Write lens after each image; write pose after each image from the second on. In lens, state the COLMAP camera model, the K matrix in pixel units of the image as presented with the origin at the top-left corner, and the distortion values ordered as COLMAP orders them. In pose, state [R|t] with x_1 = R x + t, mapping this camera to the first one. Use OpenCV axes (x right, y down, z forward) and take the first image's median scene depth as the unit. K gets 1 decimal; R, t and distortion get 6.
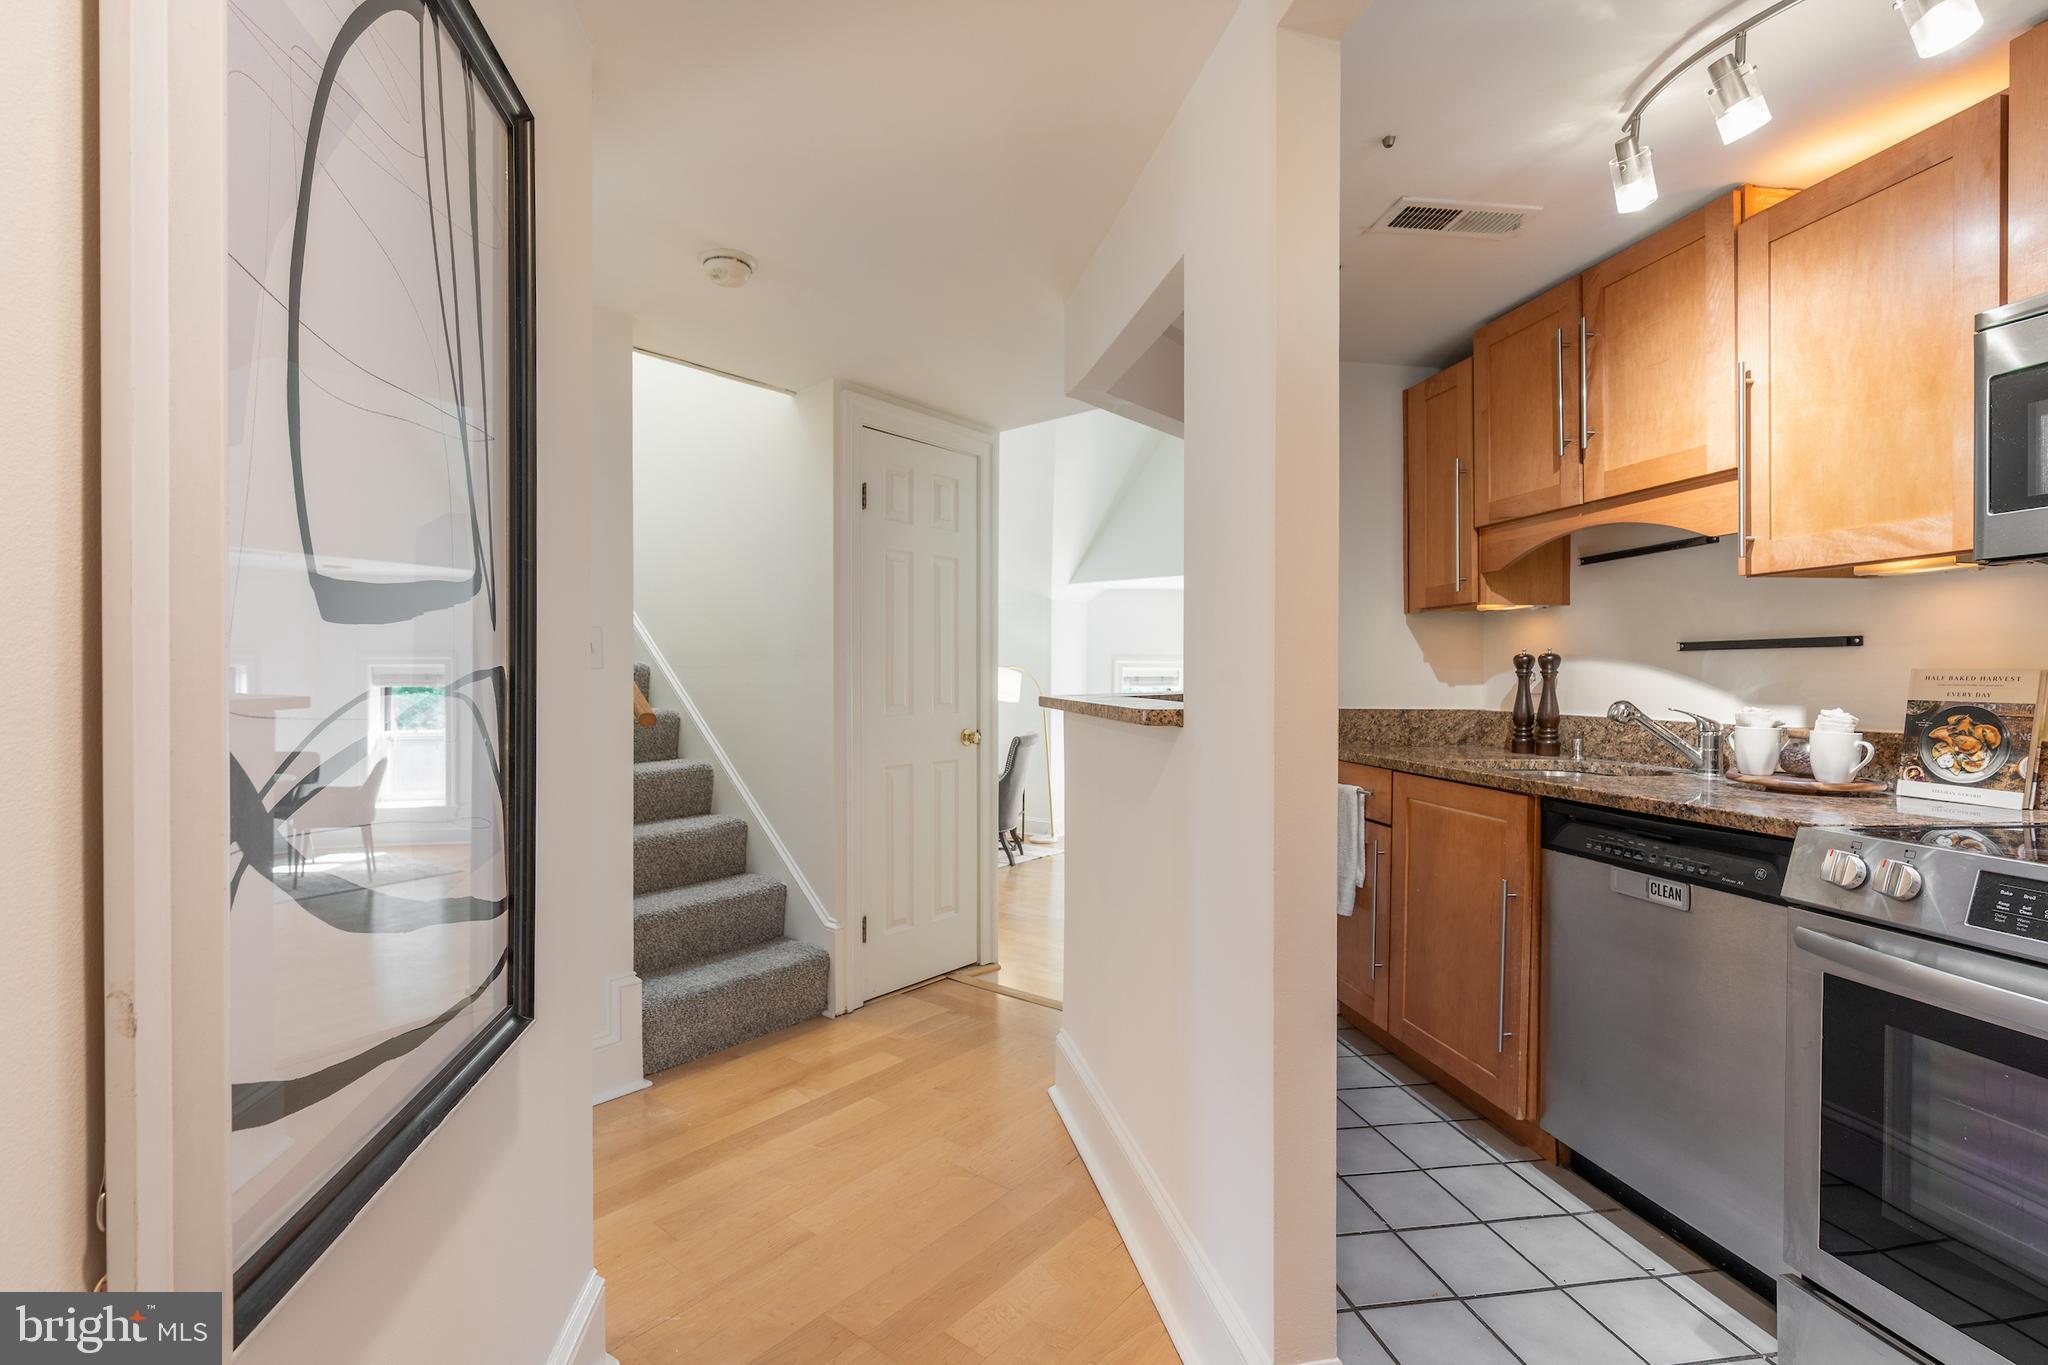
lens RADIAL K [[961.9, 0, 996.7], [0, 961.9, 684.1], [0, 0, 1]] dist [0.003202, 0.001123]
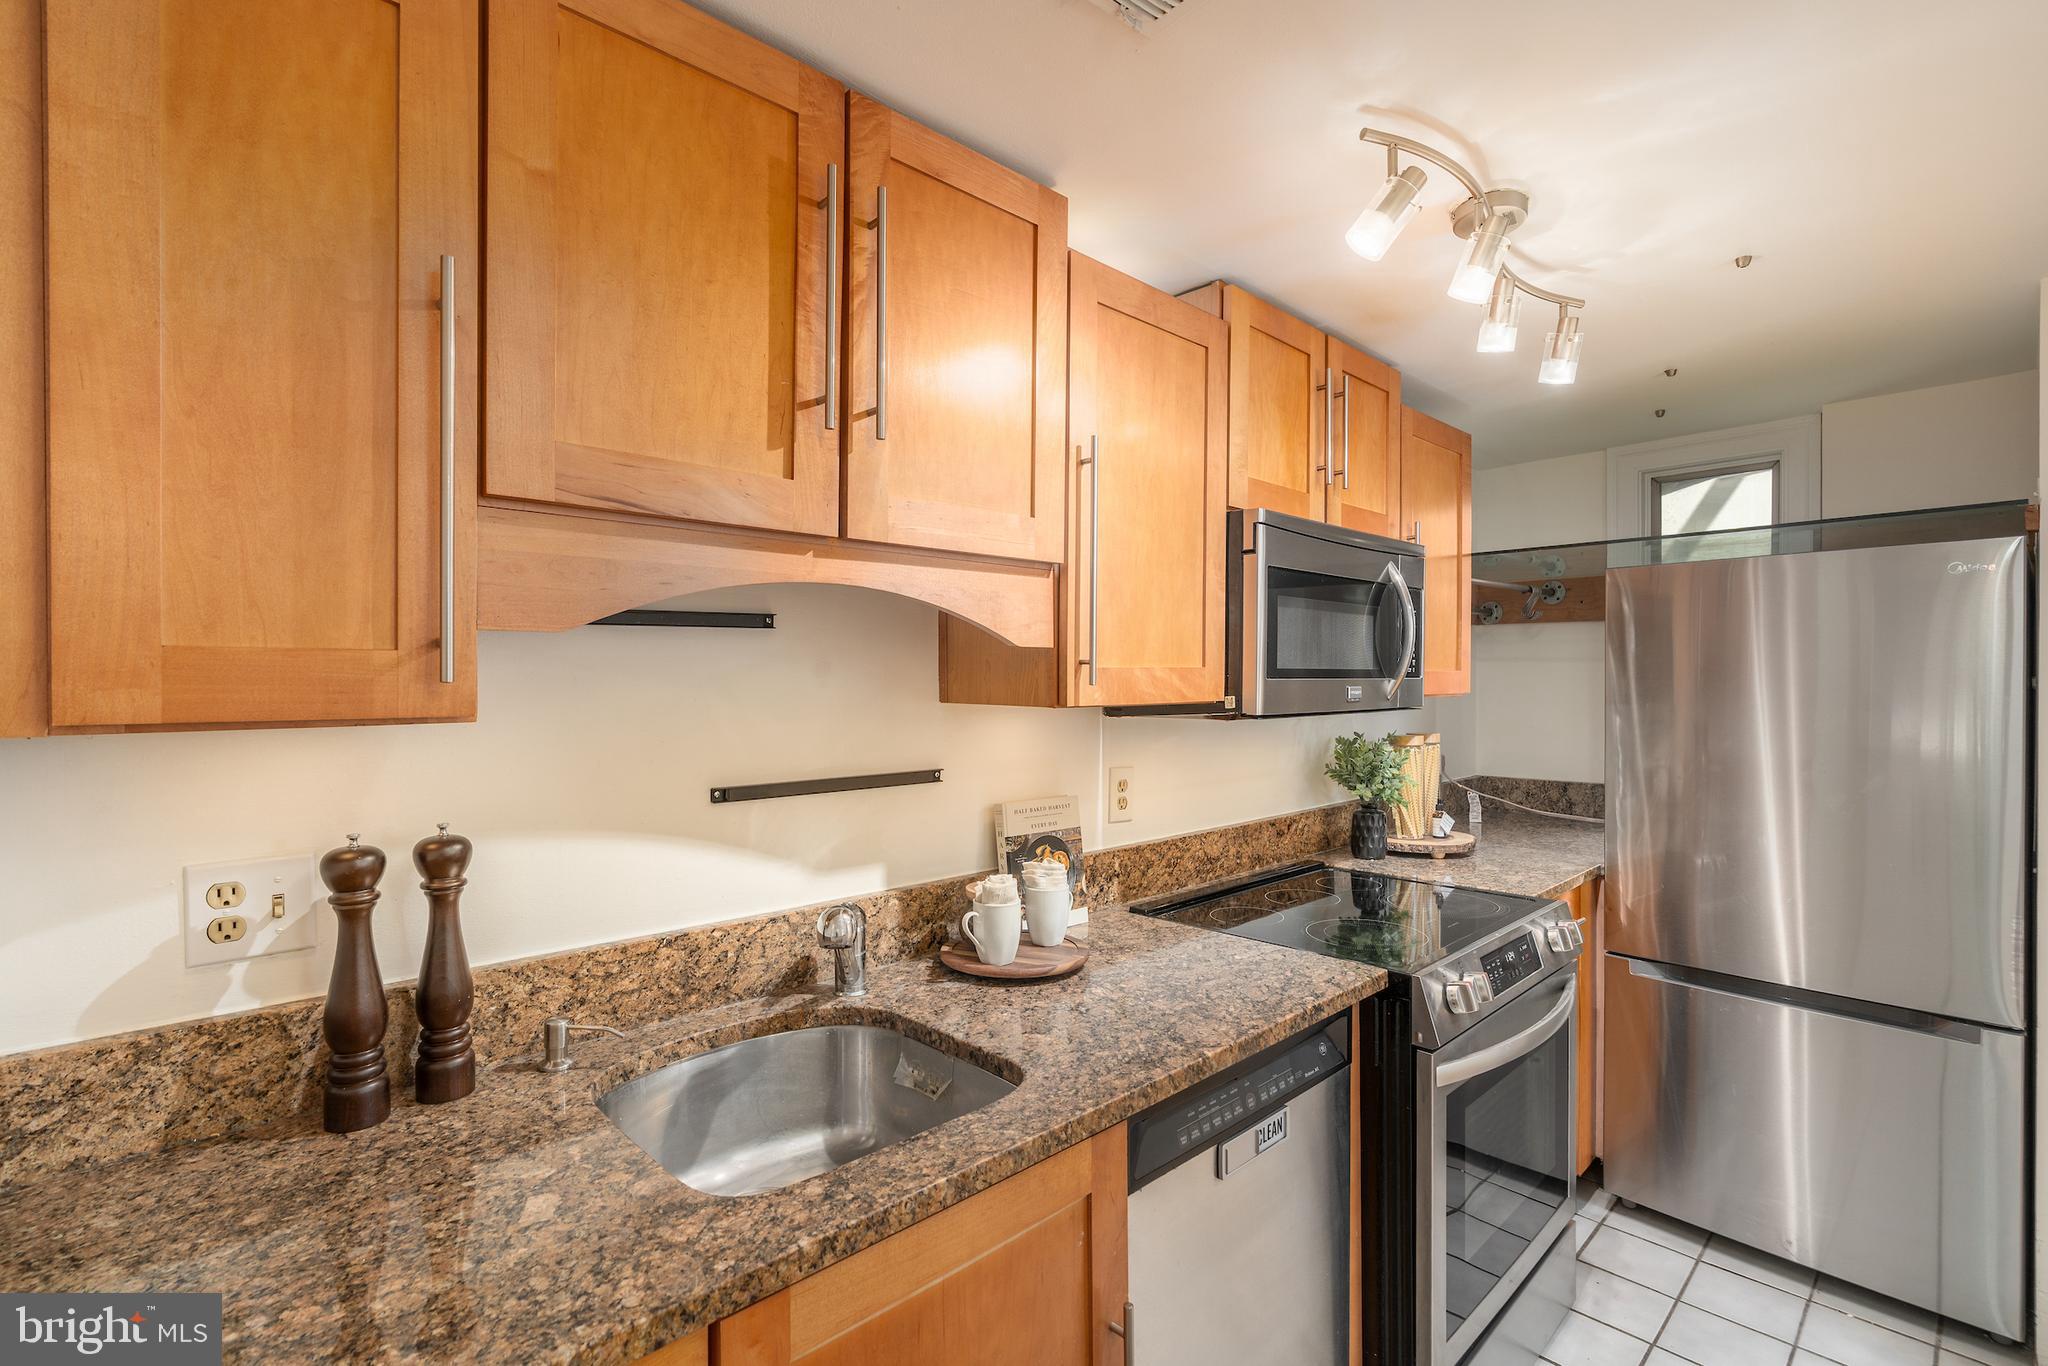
lens RADIAL K [[924.4, 0, 1036.8], [0, 924.4, 681.9], [0, 0, 1]] dist [-0.004088, 0.000134]
pose [[-0.559148, -0.004934, 0.829053, 0.178825], [0.004381, 0.999951, 0.008906, -0.143874], [-0.829056, 0.008612, -0.559099, 1.484210]]
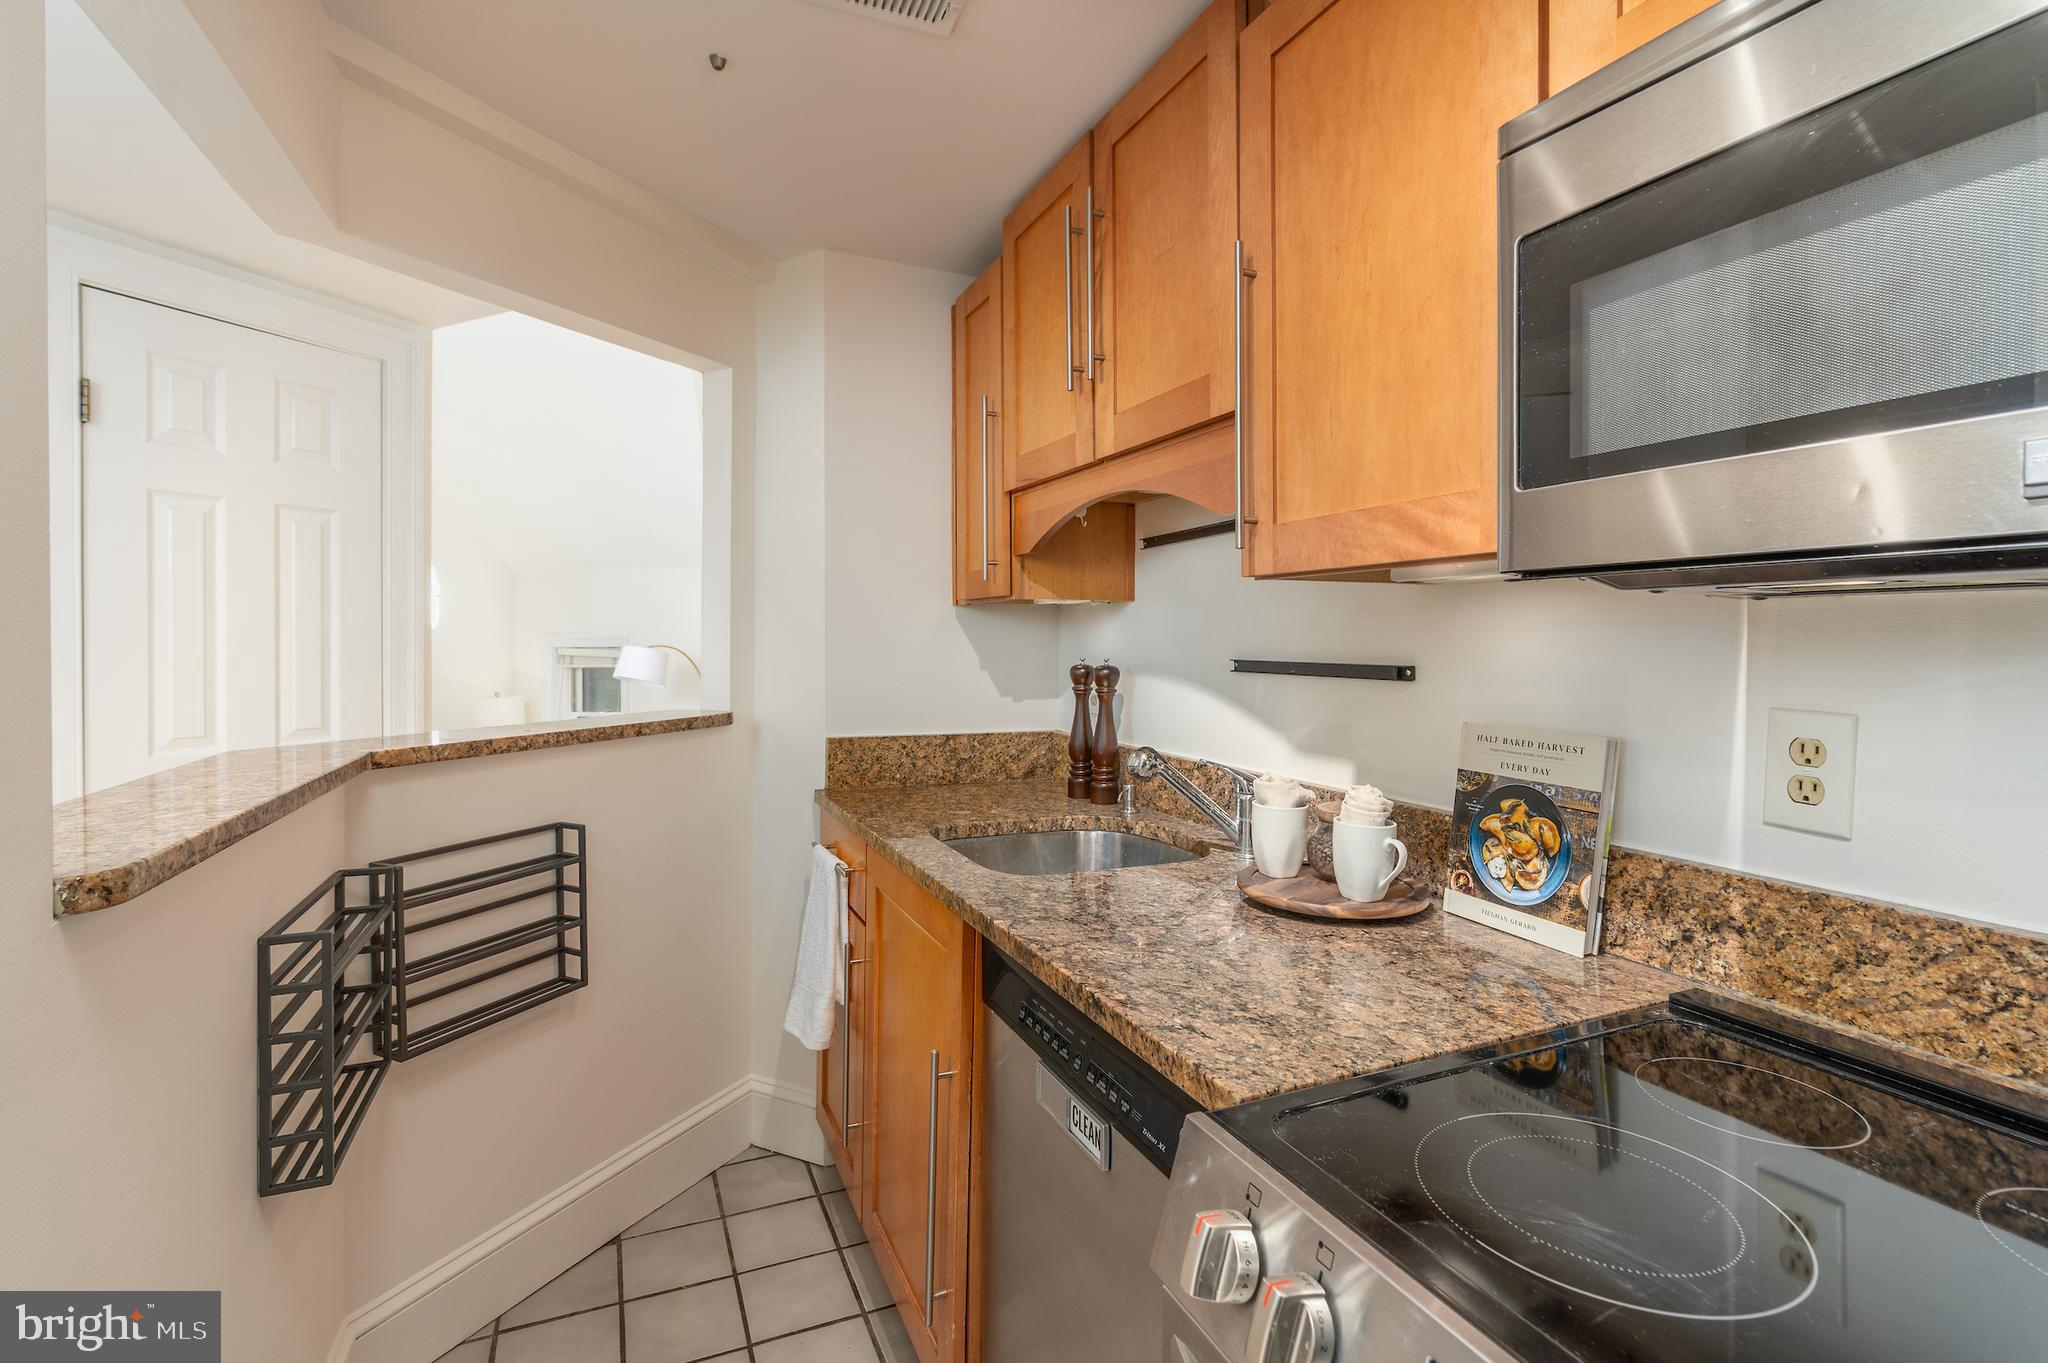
lens RADIAL K [[962.6, 0, 1049.3], [0, 962.6, 649.3], [0, 0, 1]] dist [-0.003028, 0.000000]
pose [[0.965927, 0.001130, 0.258812, 0.496796], [-0.001946, 0.999994, 0.002895, -0.068359], [-0.258807, -0.003300, 0.965924, 0.427869]]
